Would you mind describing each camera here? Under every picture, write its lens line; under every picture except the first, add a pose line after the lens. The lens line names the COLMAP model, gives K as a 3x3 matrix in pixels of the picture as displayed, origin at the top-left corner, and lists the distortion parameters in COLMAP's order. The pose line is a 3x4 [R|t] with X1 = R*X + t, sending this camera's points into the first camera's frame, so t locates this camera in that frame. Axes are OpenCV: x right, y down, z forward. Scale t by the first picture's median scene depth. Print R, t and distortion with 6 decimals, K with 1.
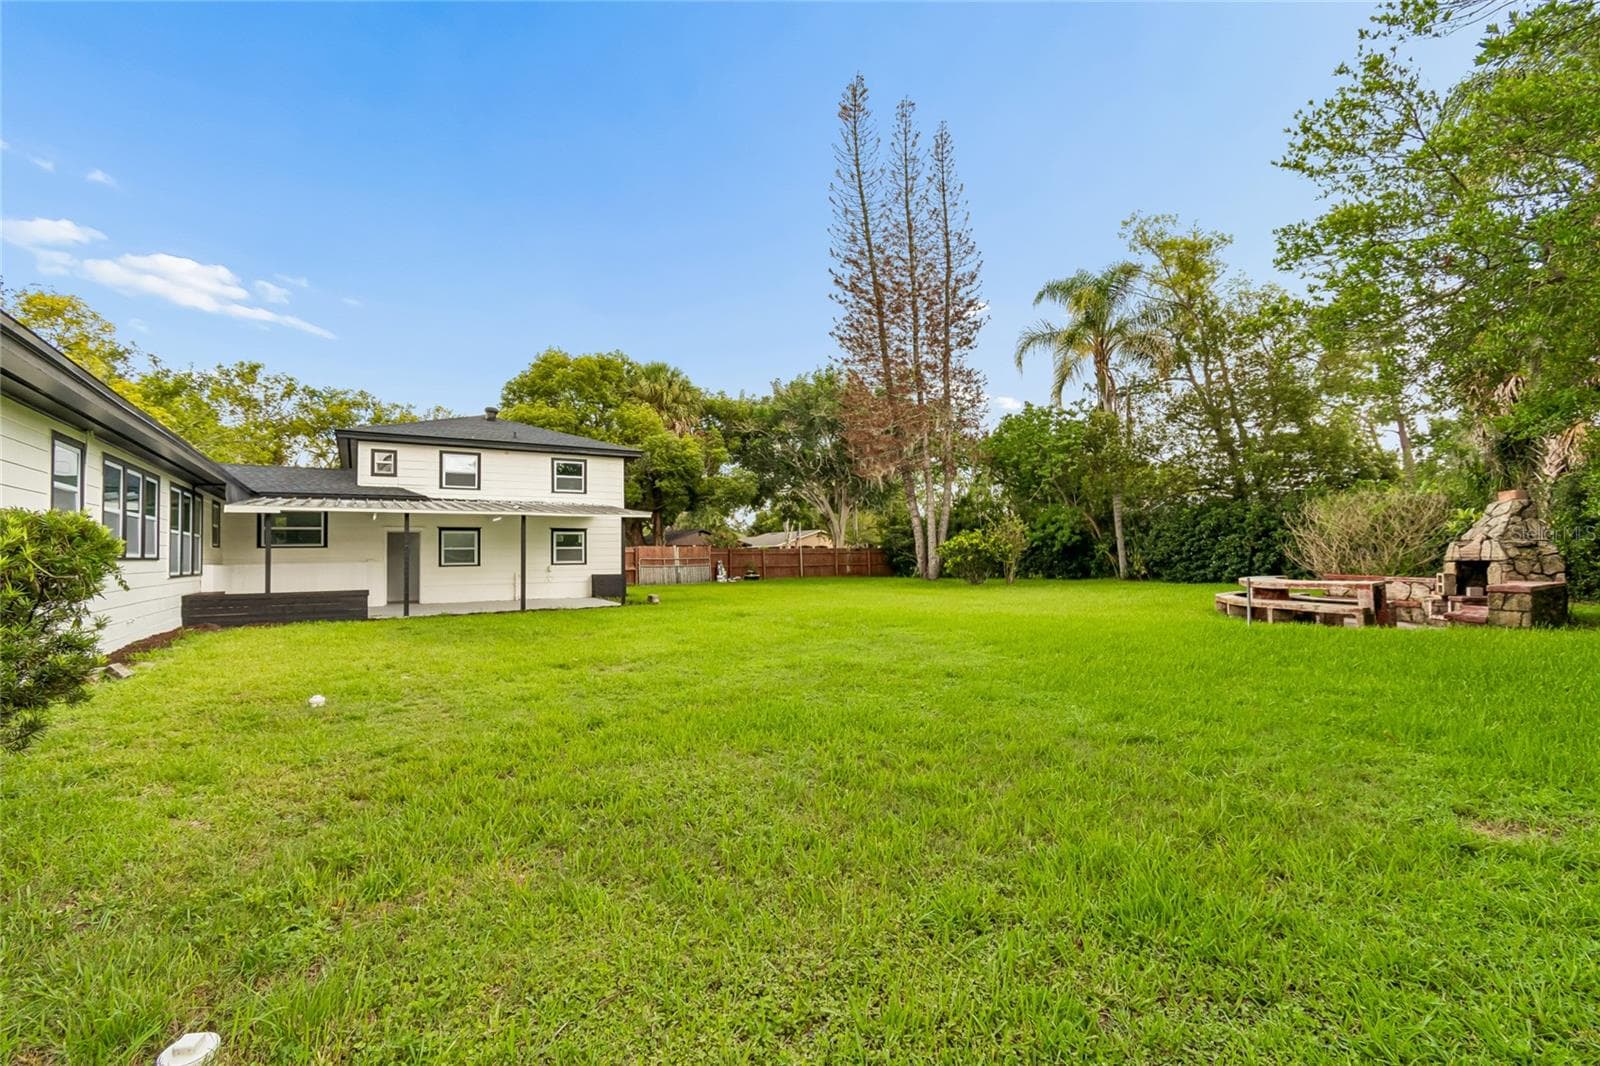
lens RADIAL K [[711.4, 0, 811.0], [0, 711.4, 530.6], [0, 0, 1]] dist [-0.004360, -0.000948]
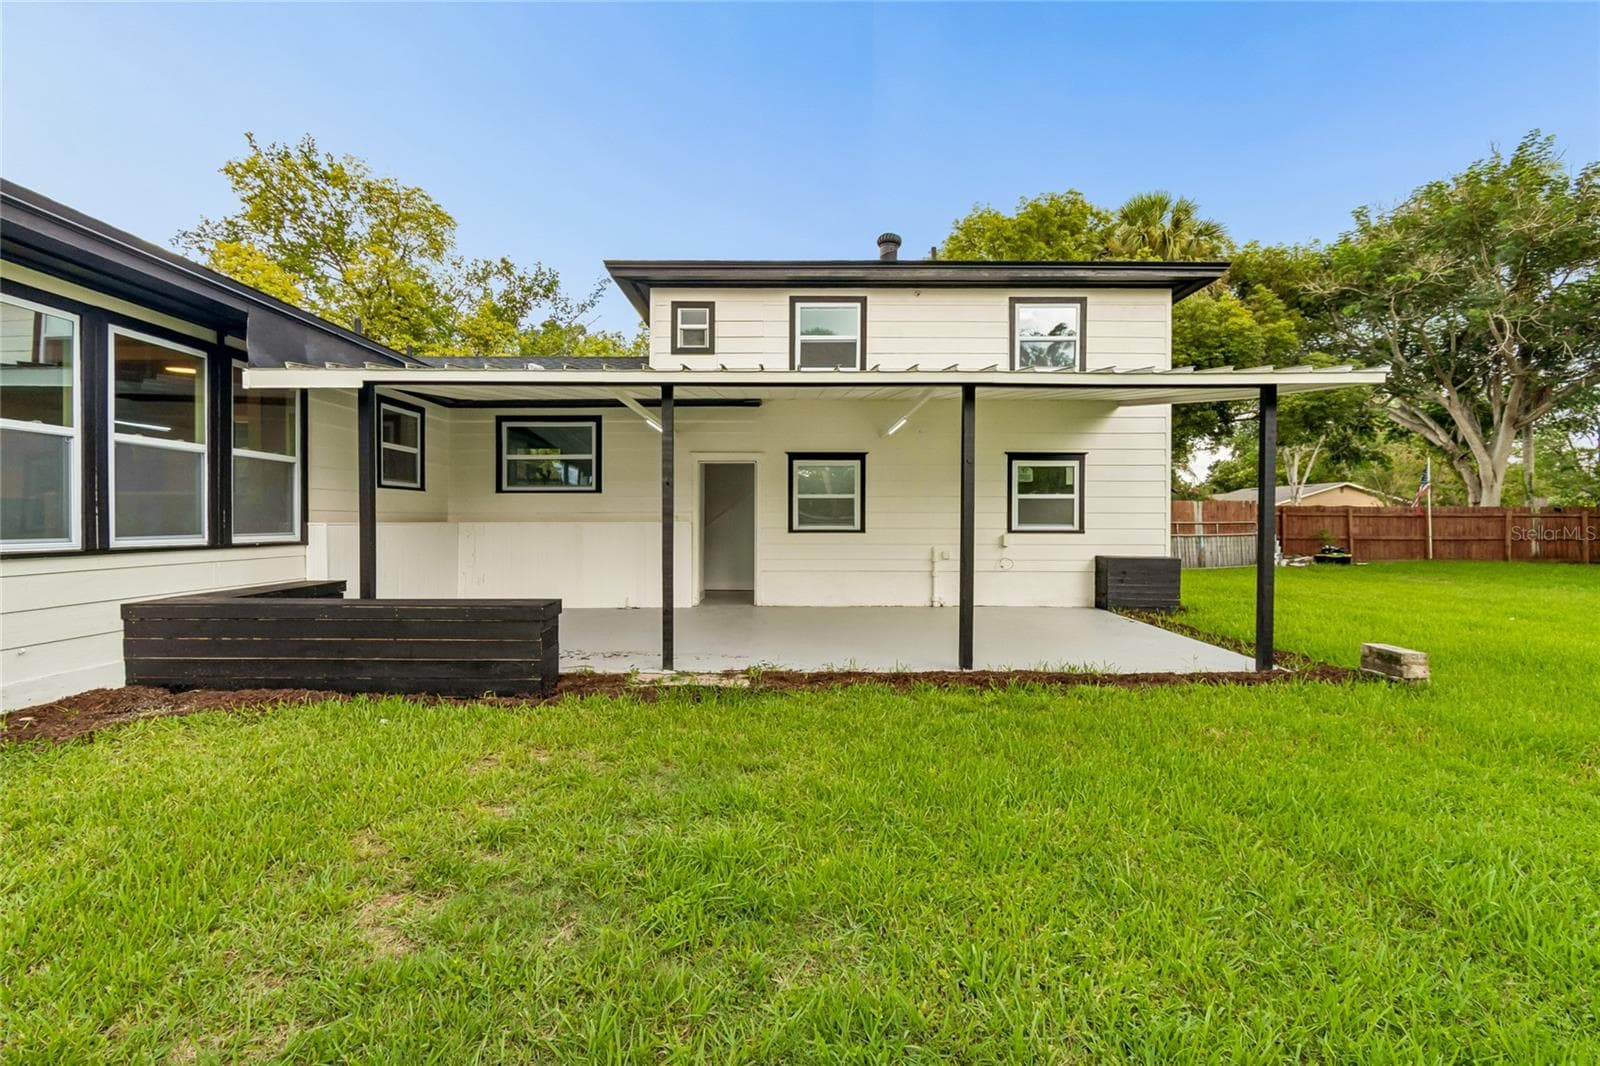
lens RADIAL K [[711.4, 0, 794.5], [0, 711.4, 526.4], [0, 0, 1]] dist [-0.004360, -0.000948]
pose [[0.842032, 0.020653, -0.539031, -0.247627], [0.006013, 0.998845, 0.047663, 0.022568], [0.539393, -0.043375, 0.840936, 0.572341]]
